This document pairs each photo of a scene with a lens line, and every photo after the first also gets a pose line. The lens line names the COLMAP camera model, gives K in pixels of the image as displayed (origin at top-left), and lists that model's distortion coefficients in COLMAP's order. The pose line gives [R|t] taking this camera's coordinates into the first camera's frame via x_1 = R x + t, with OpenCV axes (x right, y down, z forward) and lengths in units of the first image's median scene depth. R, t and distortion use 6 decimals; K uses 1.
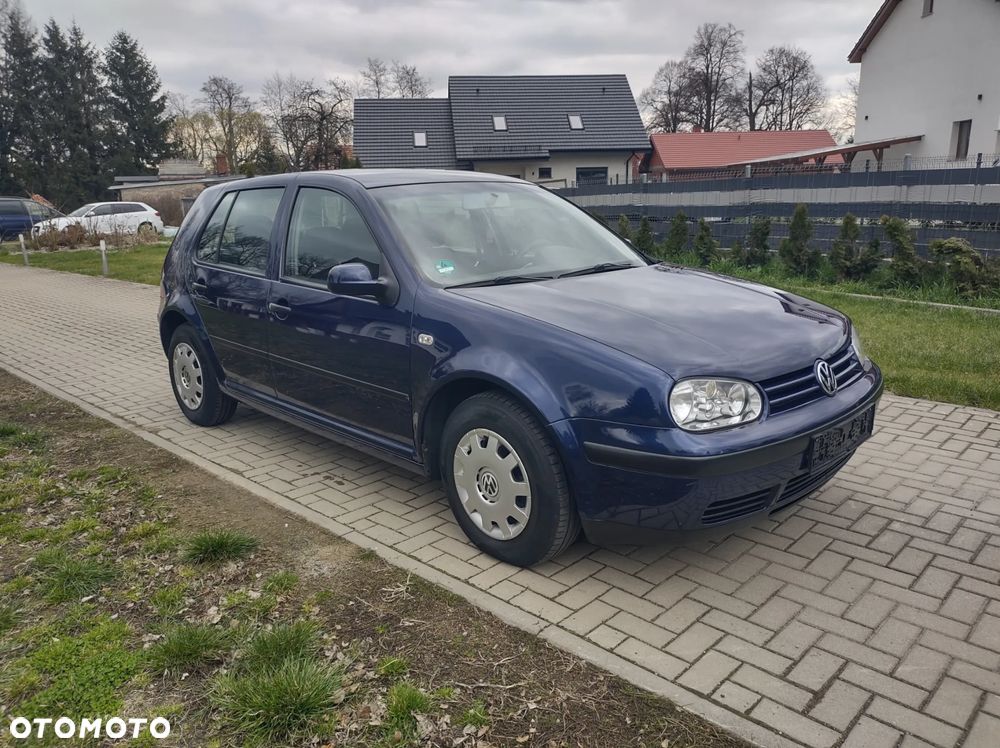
lens RADIAL K [[734.6, 0, 498.1], [0, 734.6, 373.6], [0, 0, 1]] dist [0.053111, -0.055137]
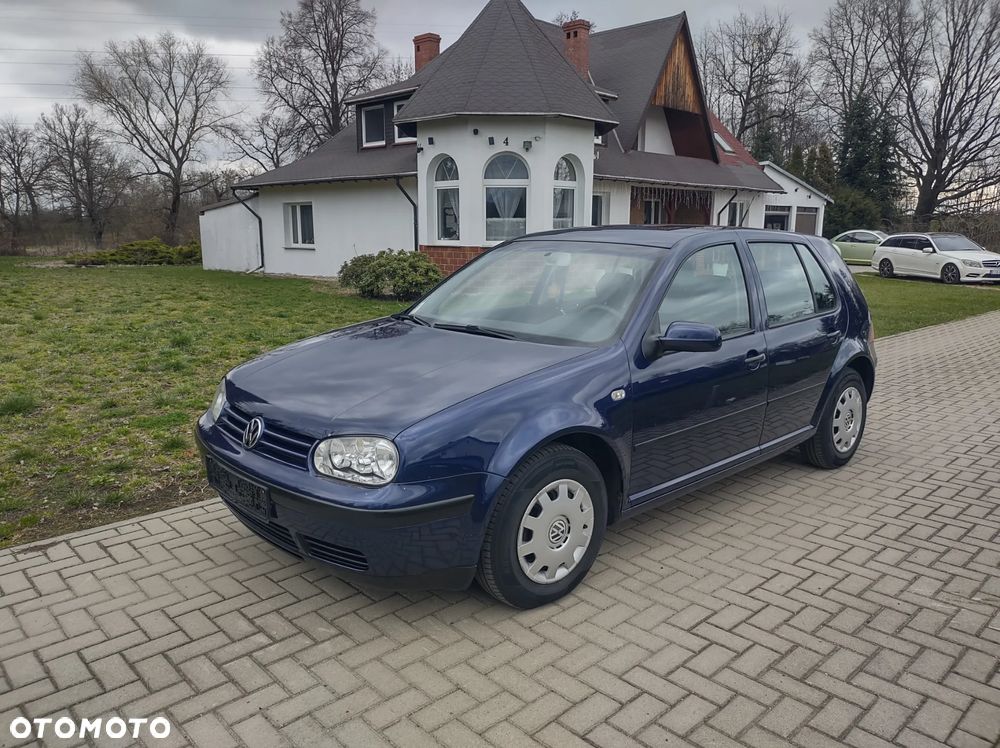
lens RADIAL K [[734.6, 0, 498.1], [0, 734.6, 373.6], [0, 0, 1]] dist [0.053111, -0.055137]
pose [[-0.047572, 0.214887, -0.975480, 1.258320], [-0.235423, 0.946661, 0.220020, -0.345983], [0.970728, 0.240117, 0.005554, 1.131103]]
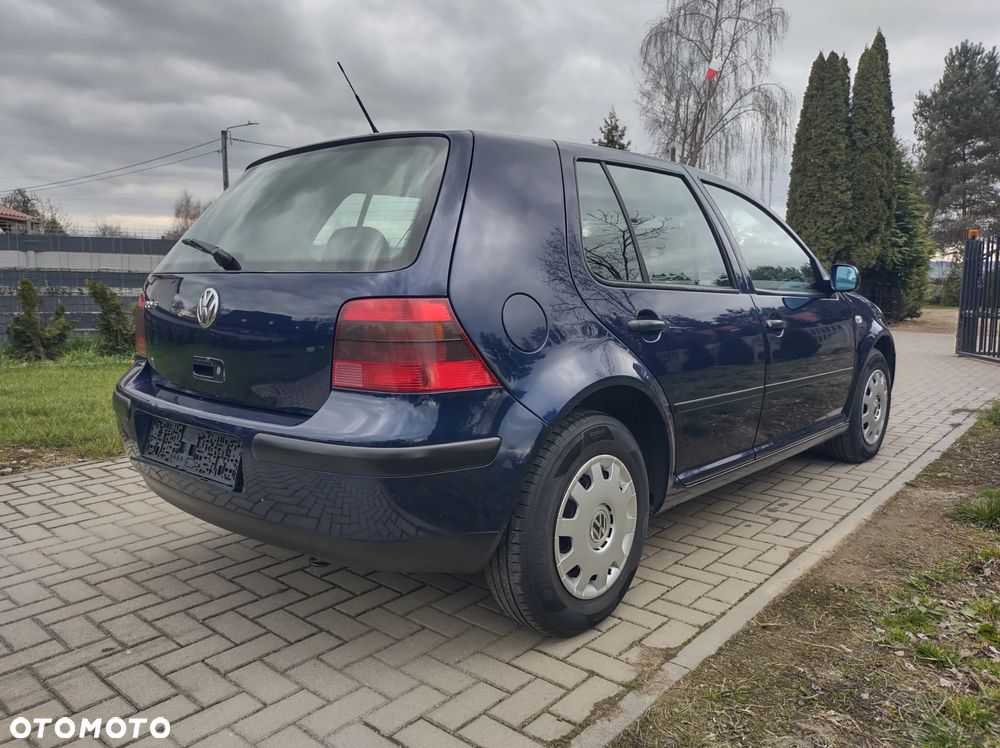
lens RADIAL K [[735.3, 0, 500.0], [0, 735.3, 374.0], [0, 0, 1]] dist [0.047860, -0.046879]
pose [[-0.053504, -0.103607, 0.993178, -1.278390], [0.233637, 0.965697, 0.113327, -0.231761], [-0.970851, 0.238106, -0.027462, 1.537434]]
